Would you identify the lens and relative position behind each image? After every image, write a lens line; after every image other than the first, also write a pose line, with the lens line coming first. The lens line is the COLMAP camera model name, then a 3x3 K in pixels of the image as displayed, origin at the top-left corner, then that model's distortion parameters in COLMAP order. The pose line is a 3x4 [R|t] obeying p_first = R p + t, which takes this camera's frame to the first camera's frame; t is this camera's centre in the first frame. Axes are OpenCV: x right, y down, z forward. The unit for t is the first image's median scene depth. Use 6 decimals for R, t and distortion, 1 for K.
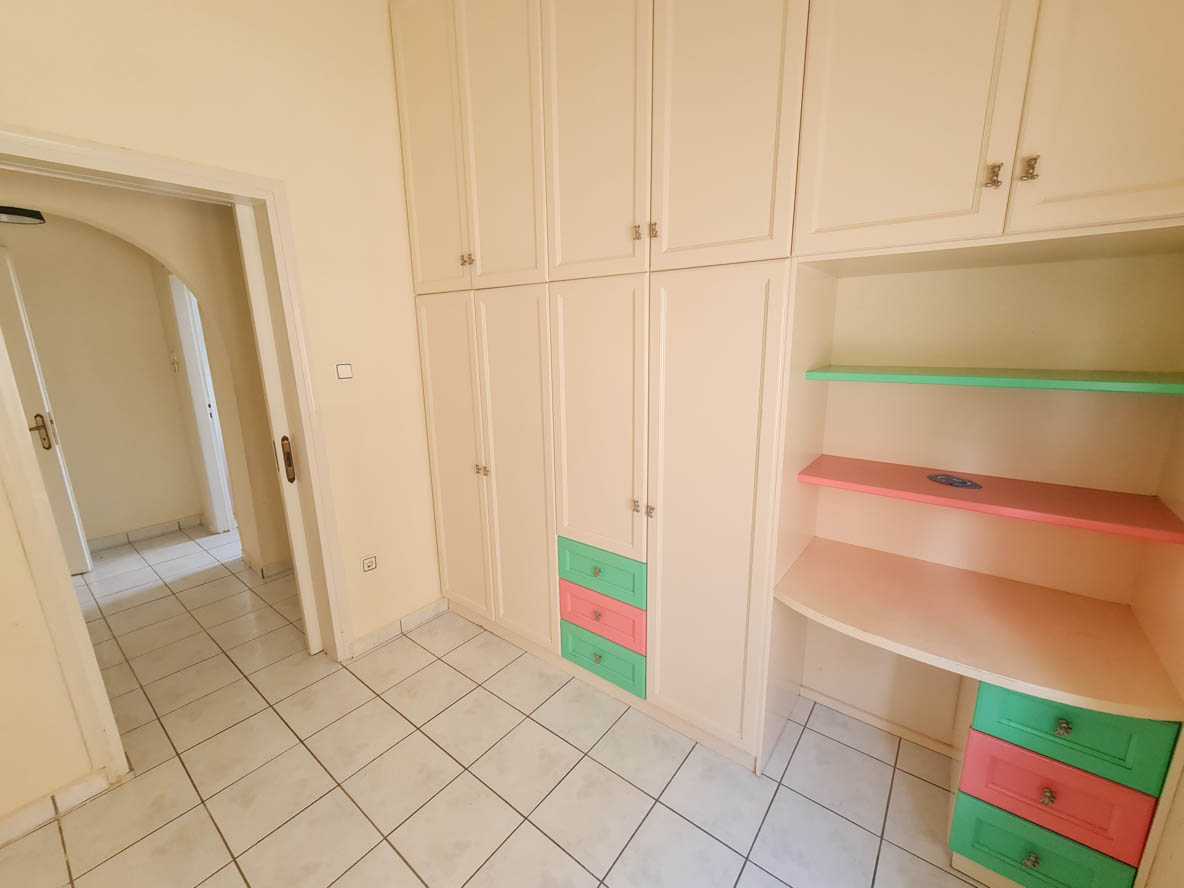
lens RADIAL K [[475.0, 0, 585.2], [0, 475.0, 443.7], [0, 0, 1]] dist [0.004041, -0.000738]
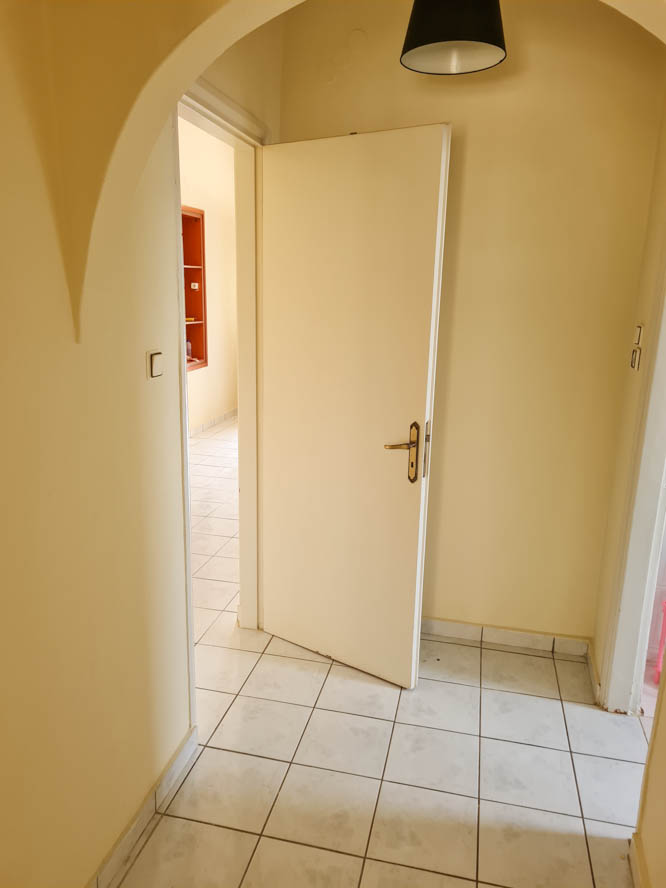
lens RADIAL K [[656.8, 0, 338.0], [0, 656.8, 449.5], [0, 0, 1]] dist [0.062605, -0.033775]
pose [[0.427795, 0.239371, -0.871604, -0.466586], [-0.232549, 0.960982, 0.149779, -0.126007], [0.873449, 0.138616, 0.466769, 0.533646]]
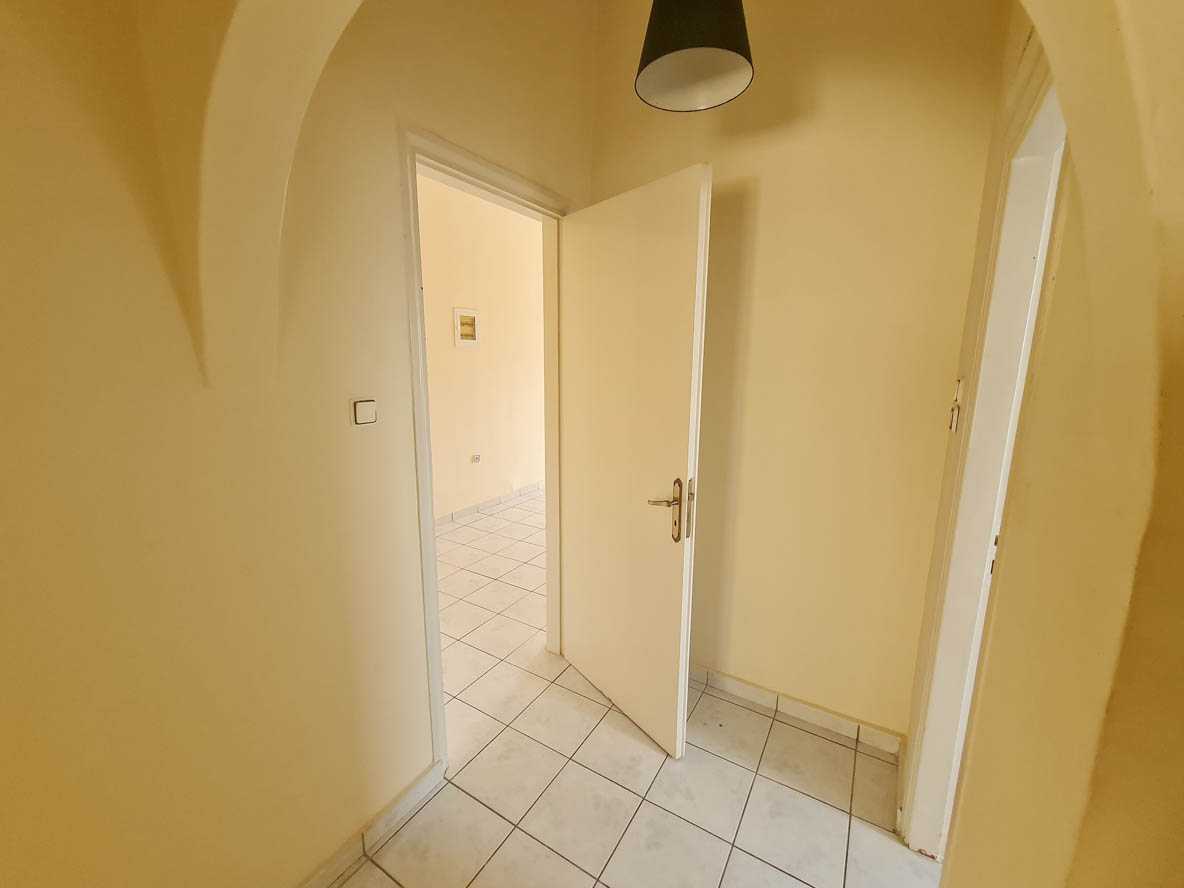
lens RADIAL K [[475.0, 0, 608.6], [0, 475.0, 441.2], [0, 0, 1]] dist [0.004041, -0.000738]
pose [[0.128321, 0.191308, -0.973106, -0.619573], [-0.236079, 0.958904, 0.157385, -0.166991], [0.963224, 0.209534, 0.168212, 0.803979]]
